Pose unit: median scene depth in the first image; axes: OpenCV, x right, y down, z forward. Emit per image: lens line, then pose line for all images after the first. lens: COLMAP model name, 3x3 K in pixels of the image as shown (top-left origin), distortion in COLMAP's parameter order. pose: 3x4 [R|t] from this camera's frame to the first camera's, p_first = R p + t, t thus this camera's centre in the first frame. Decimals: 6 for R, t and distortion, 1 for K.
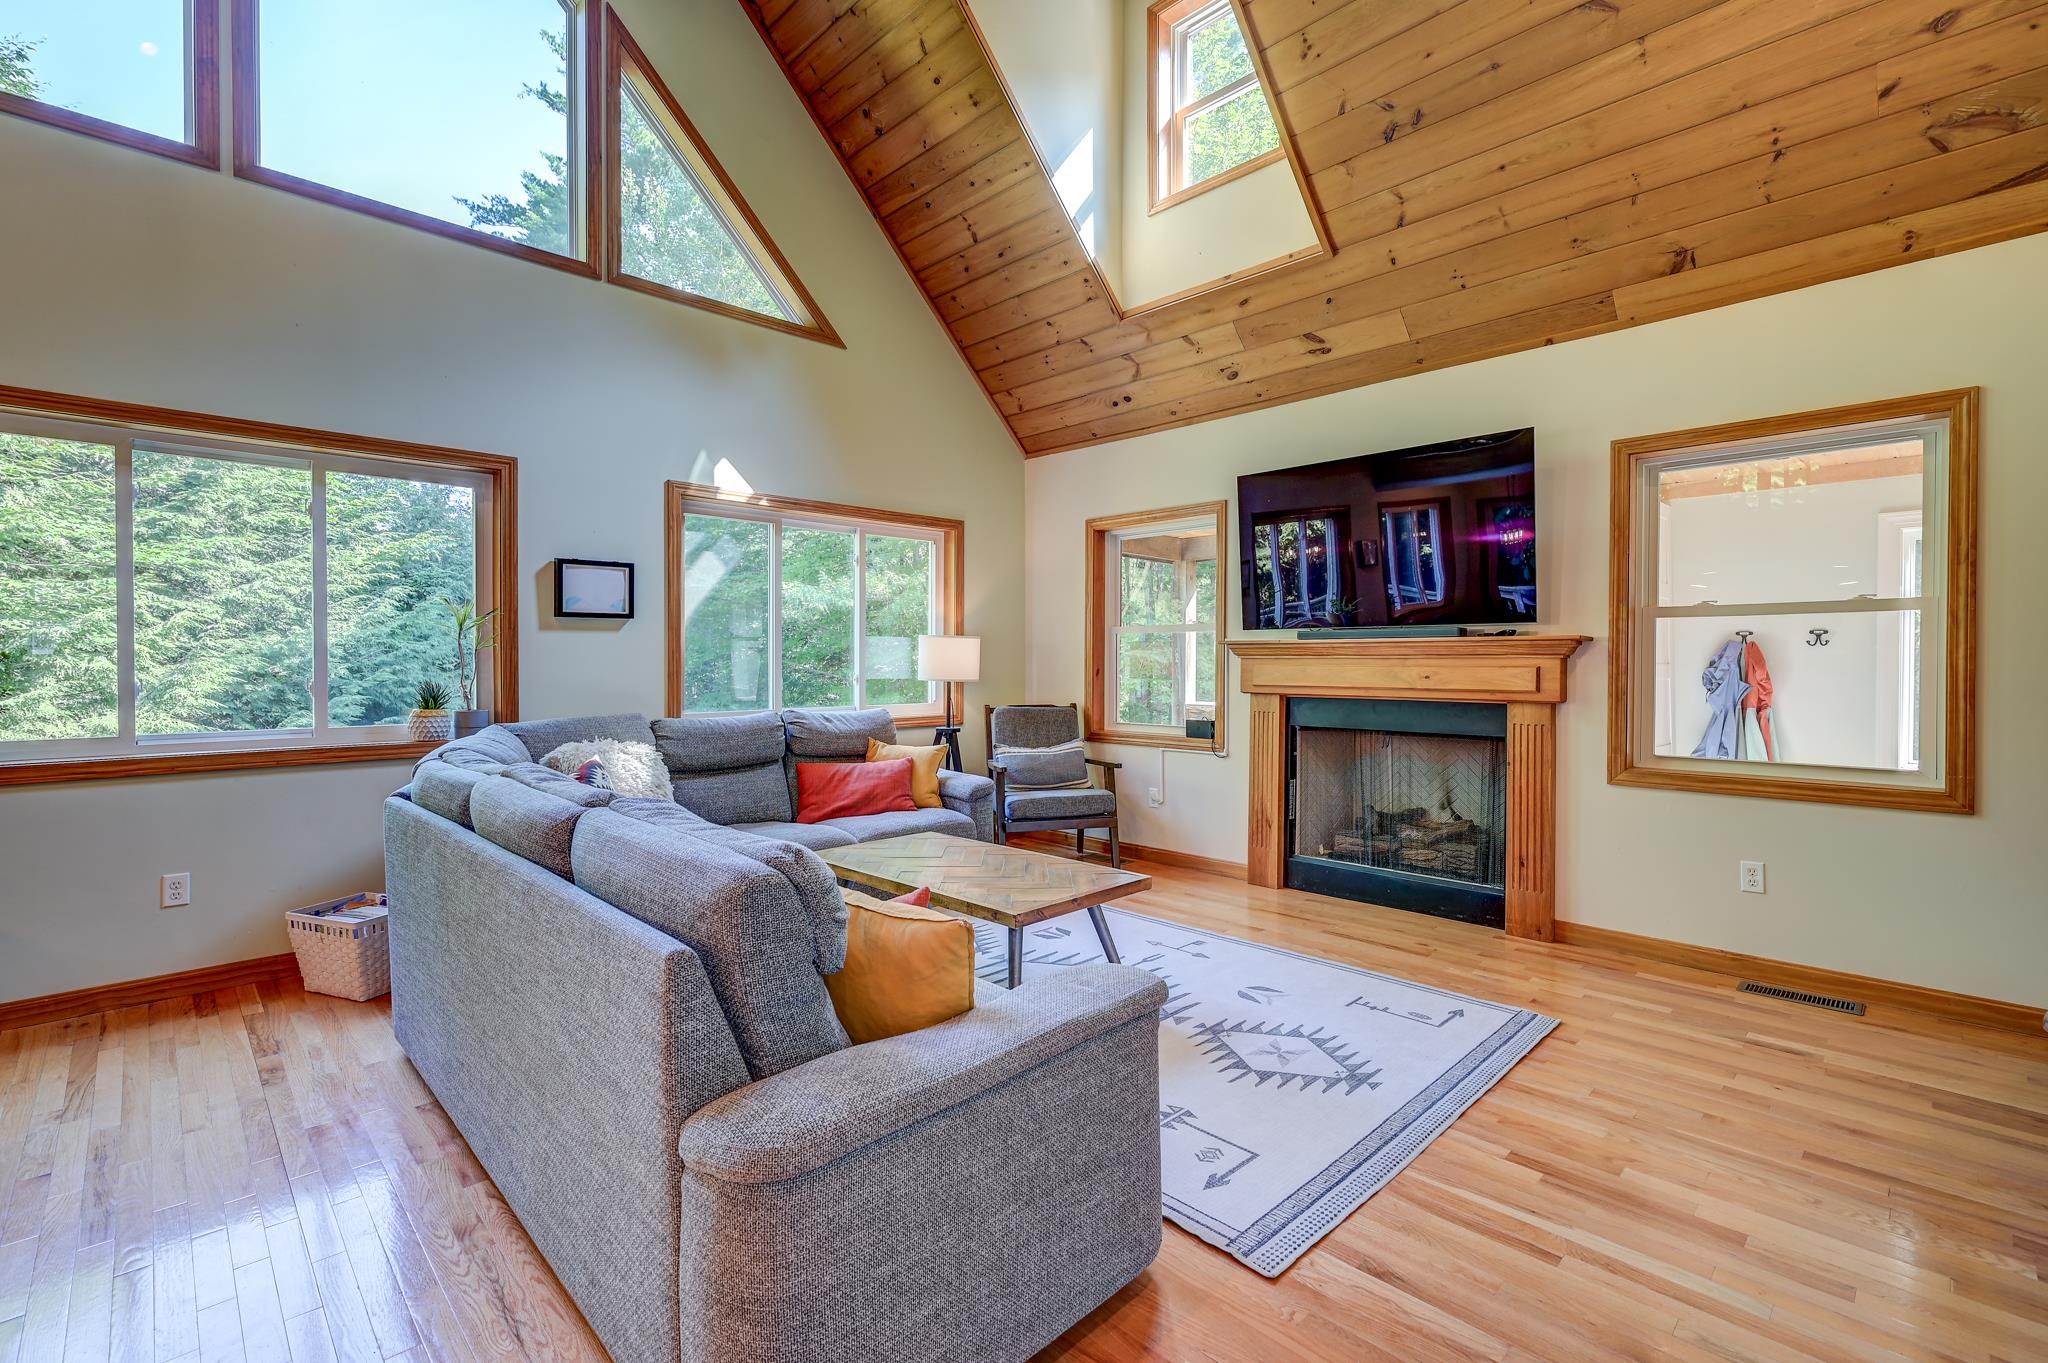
lens RADIAL K [[909.3, 0, 1025.7], [0, 909.3, 671.0], [0, 0, 1]] dist [-0.001405, 0.000681]
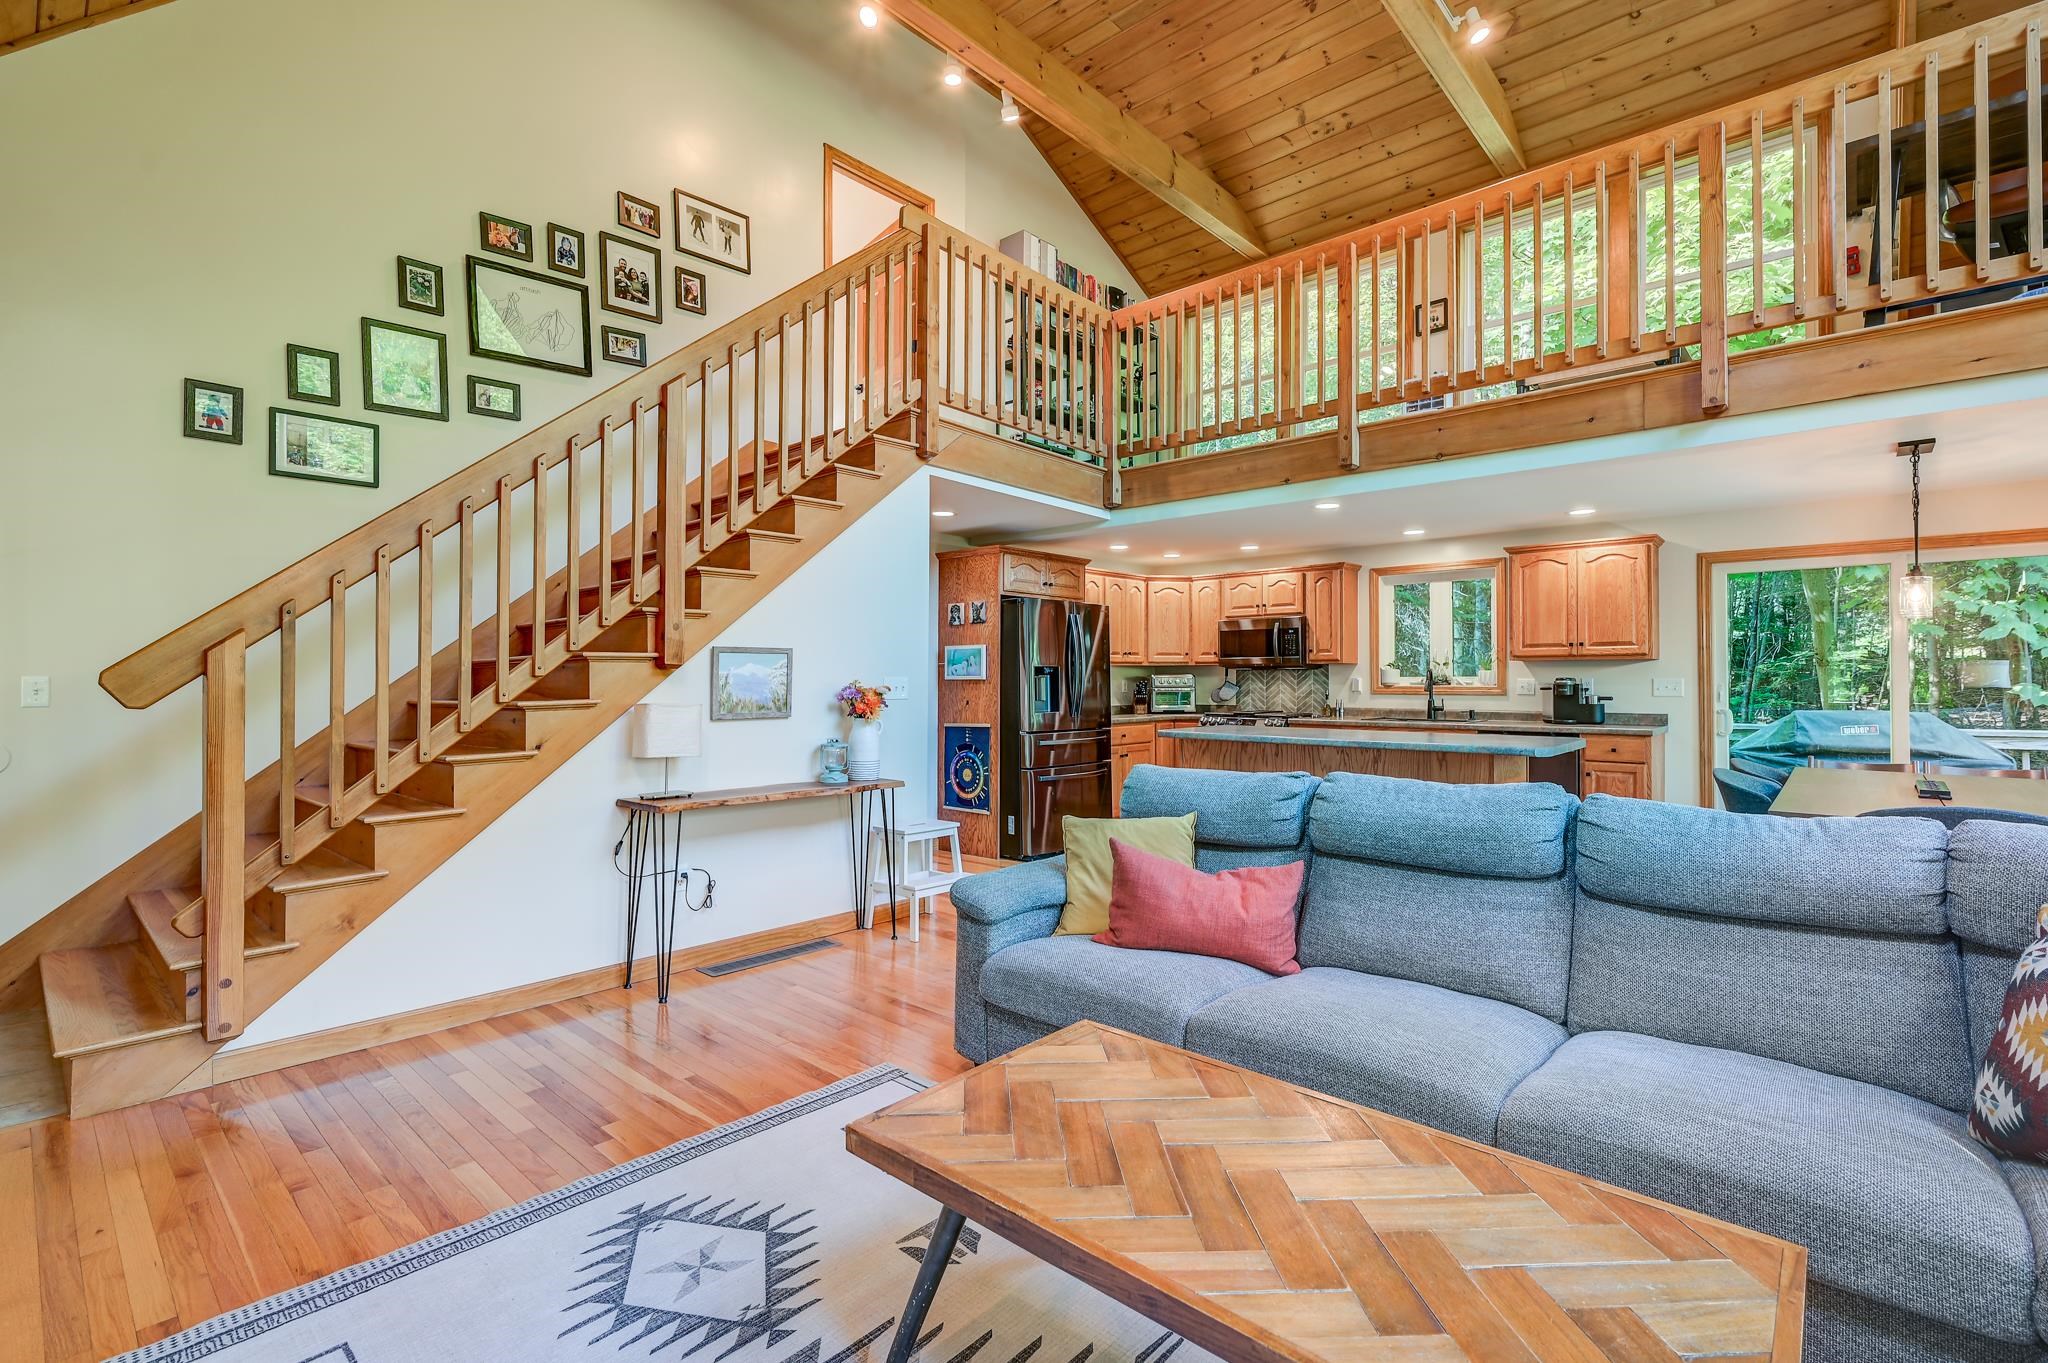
lens RADIAL K [[917.2, 0, 1030.8], [0, 917.2, 671.9], [0, 0, 1]] dist [-0.001399, 0.000136]
pose [[-0.997527, -0.005033, -0.070106, 0.057530], [-0.005072, 0.999987, 0.000375, -0.012325], [0.070104, 0.000729, -0.997539, 1.133039]]
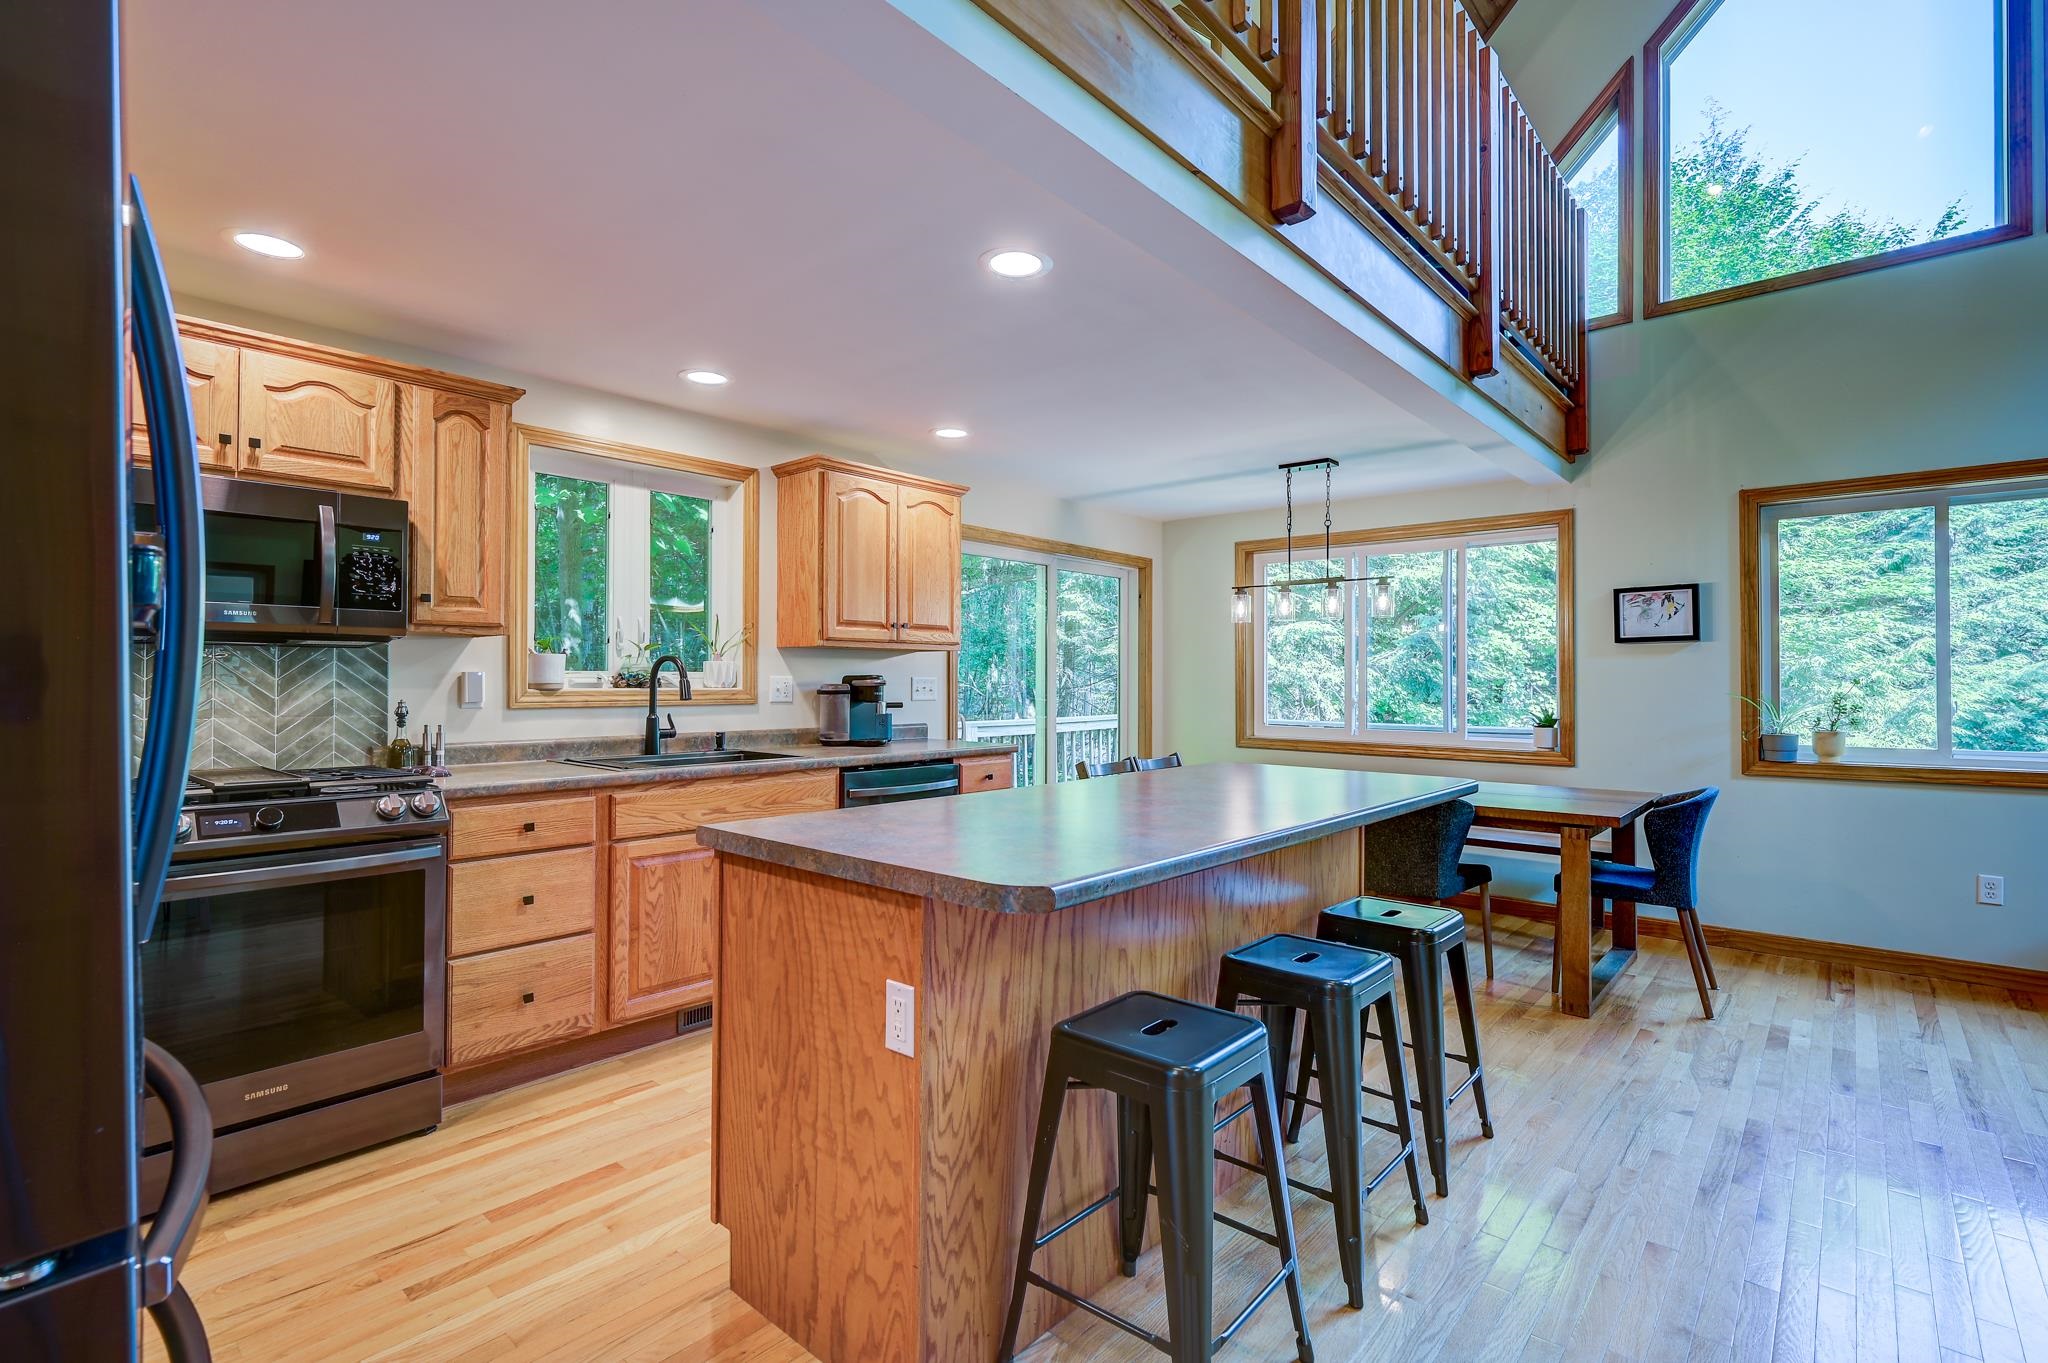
lens RADIAL K [[944.6, 0, 1029.1], [0, 944.6, 668.8], [0, 0, 1]] dist [0.000627, 0.001260]
pose [[0.080879, -0.016877, -0.996581, 0.109208], [-0.012835, 0.999756, -0.017972, 0.002700], [0.996641, 0.014245, 0.080642, -0.221897]]
